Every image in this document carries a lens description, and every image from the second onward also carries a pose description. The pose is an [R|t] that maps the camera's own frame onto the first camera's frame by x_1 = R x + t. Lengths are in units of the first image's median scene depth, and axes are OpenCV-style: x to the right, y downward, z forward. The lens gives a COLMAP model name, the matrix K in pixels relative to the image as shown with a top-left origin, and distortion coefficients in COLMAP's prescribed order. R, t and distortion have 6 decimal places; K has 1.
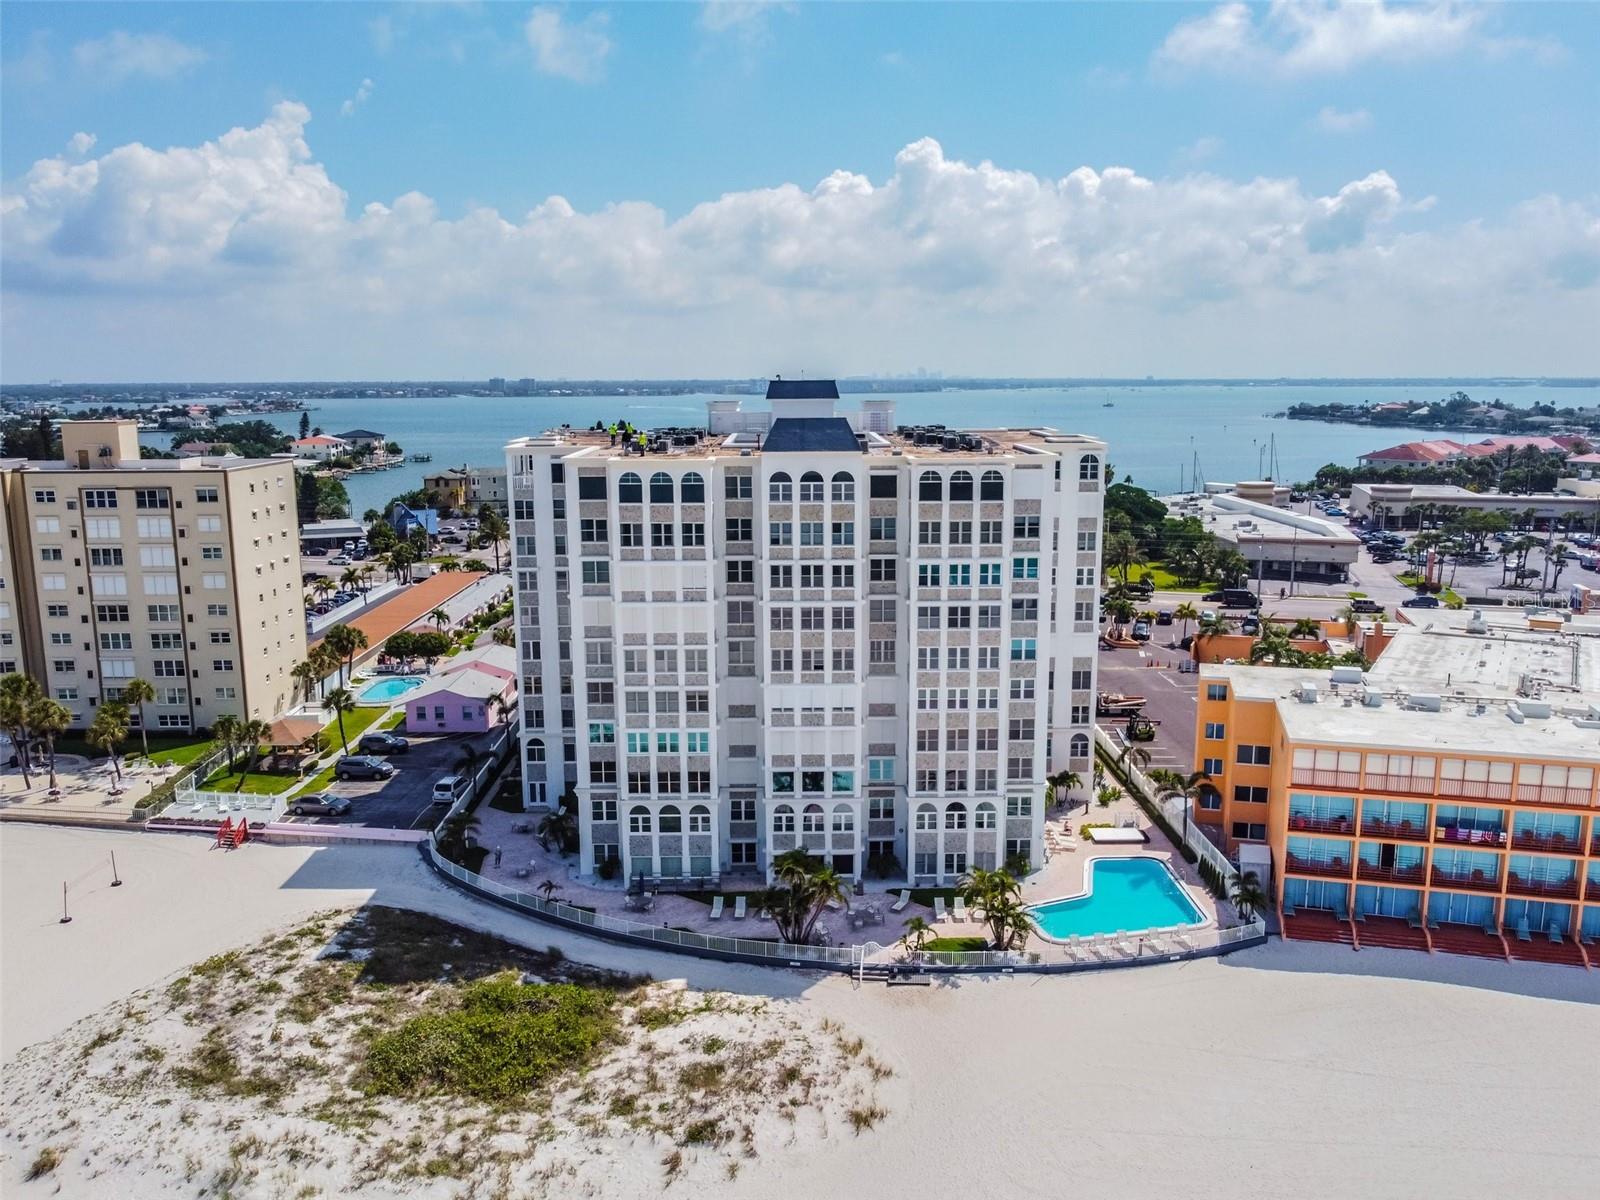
lens RADIAL K [[1257.2, 0, 805.4], [0, 1257.2, 612.8], [0, 0, 1]] dist [-0.001808, -0.013051]
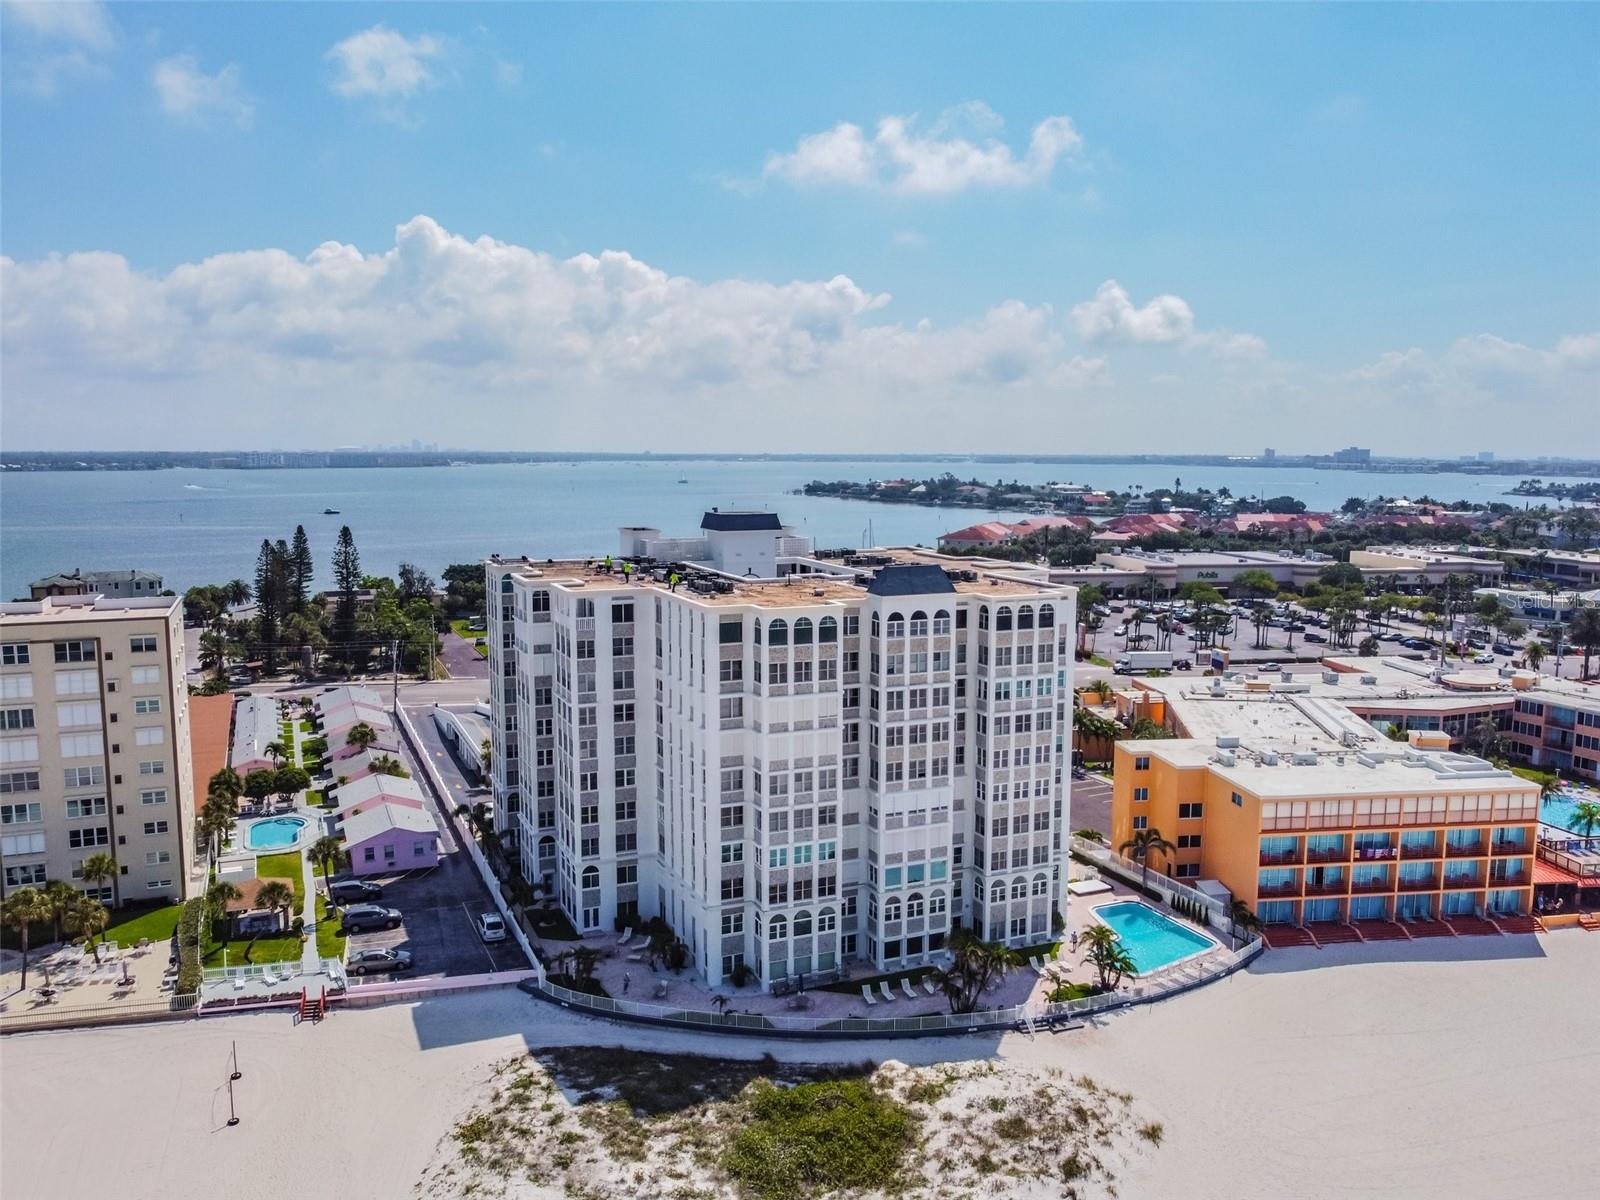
lens RADIAL K [[1240.3, 0, 810.2], [0, 1240.3, 608.7], [0, 0, 1]] dist [-0.003292, -0.000682]
pose [[0.921175, -0.041754, 0.386903, -0.520186], [0.064134, 0.996921, -0.045110, -0.065245], [-0.383828, 0.066368, 0.921017, -0.039537]]
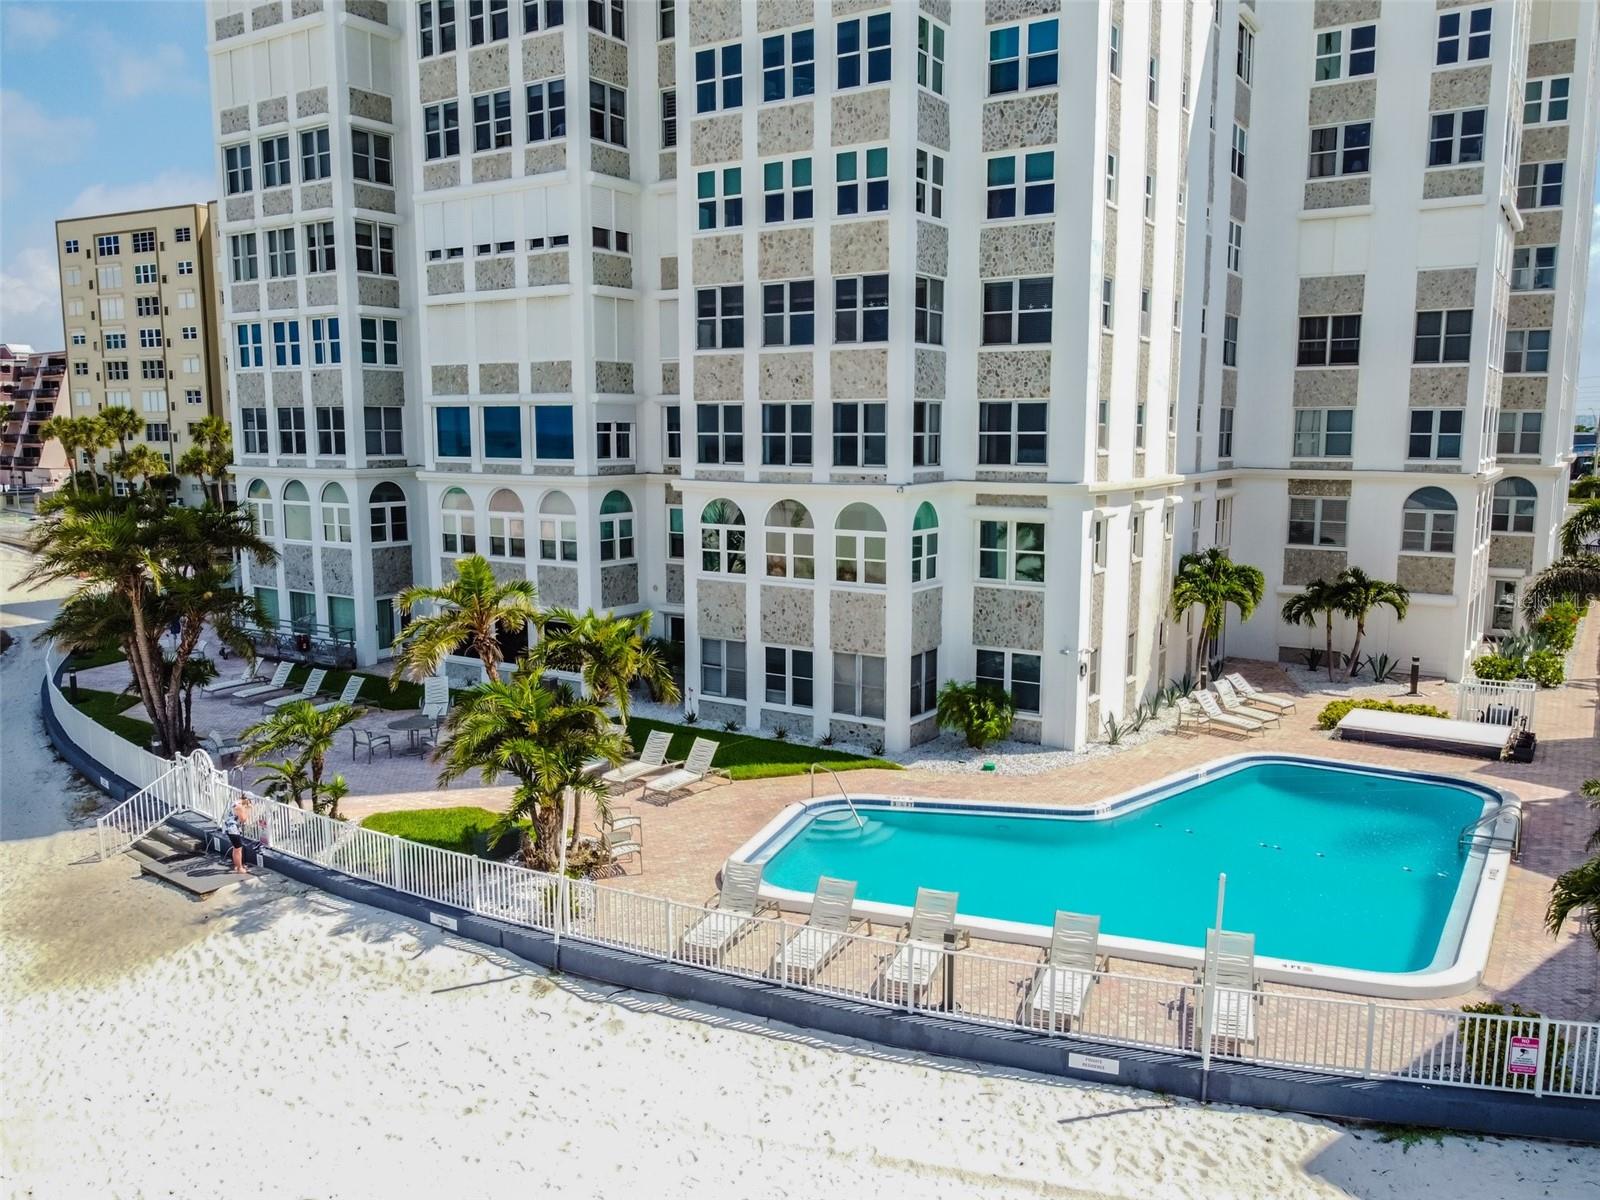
lens RADIAL K [[1240.3, 0, 810.2], [0, 1240.3, 608.7], [0, 0, 1]] dist [-0.003292, -0.000682]
pose [[0.830893, 0.086205, -0.549714, 0.323780], [-0.107591, 0.994173, -0.006719, 0.184661], [0.545932, 0.064727, 0.835326, 0.715543]]
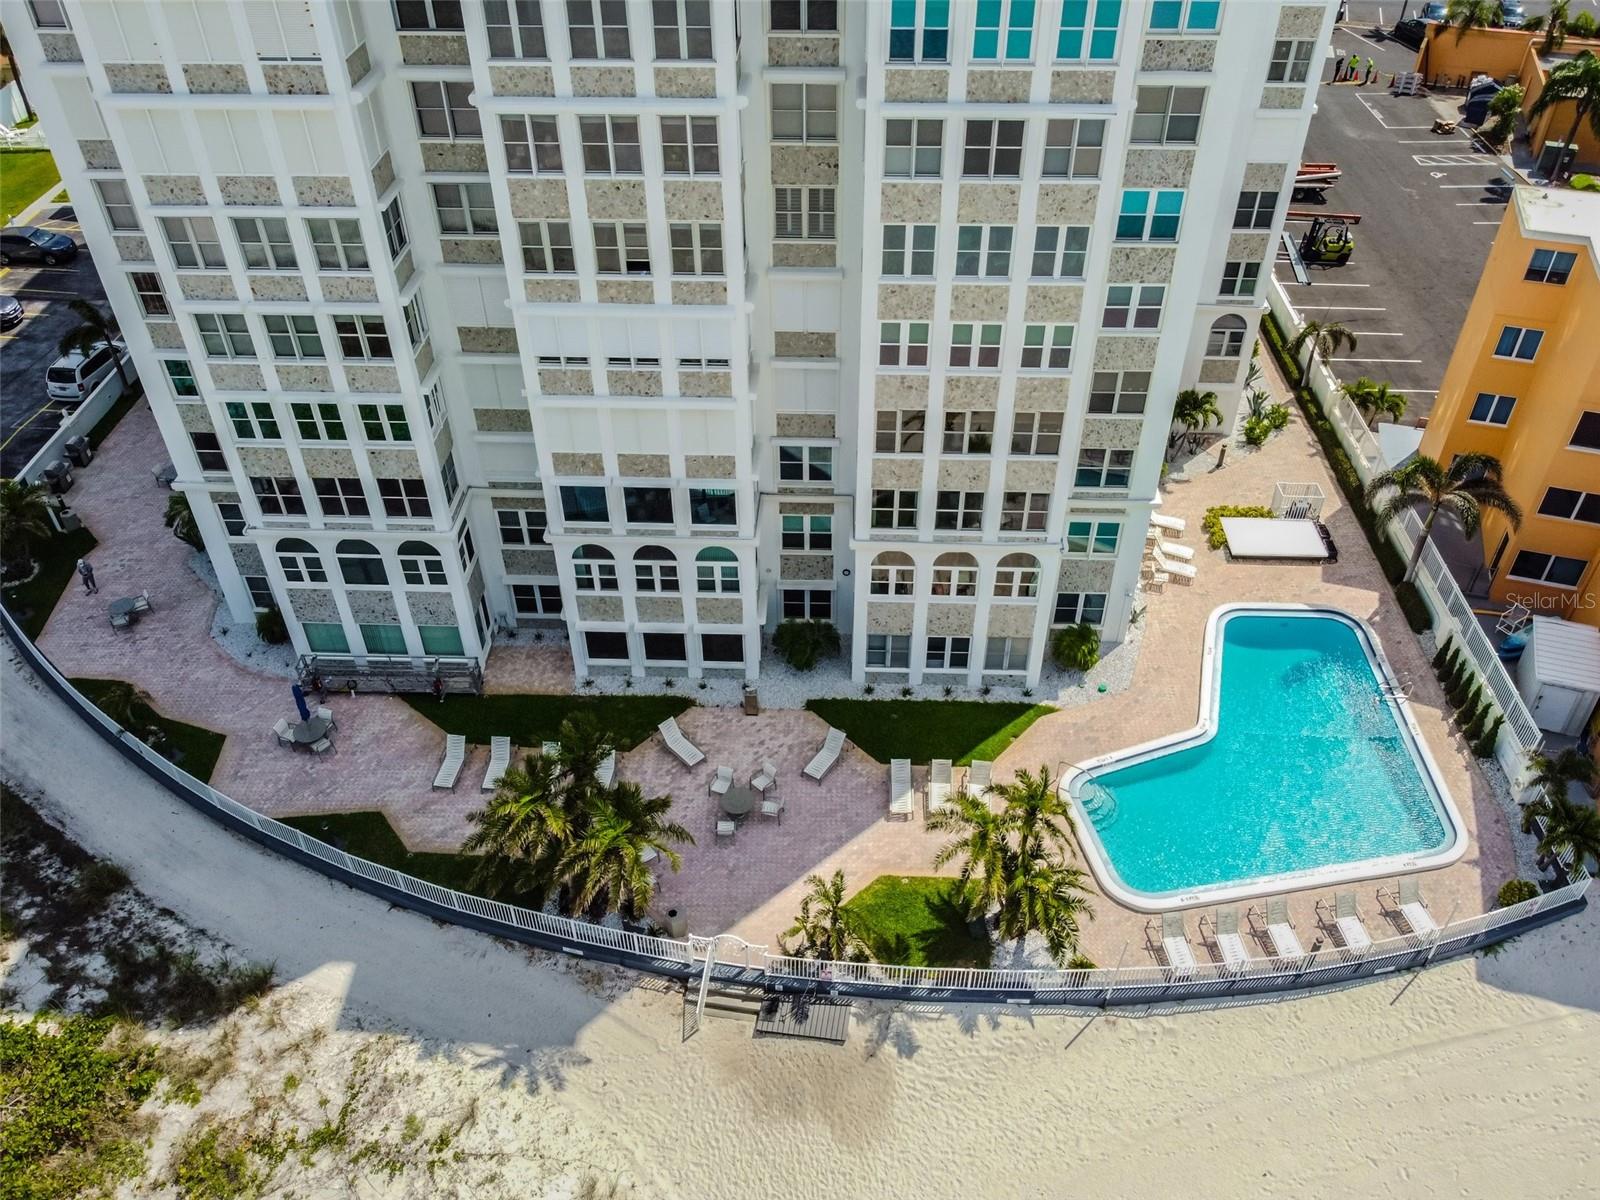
lens RADIAL K [[1257.2, 0, 805.4], [0, 1257.2, 612.8], [0, 0, 1]] dist [-0.001808, -0.013051]
pose [[0.998472, 0.036584, -0.041414, 0.084448], [-0.011045, 0.866462, 0.499121, -0.062557], [0.054144, -0.497901, 0.865542, 0.583981]]
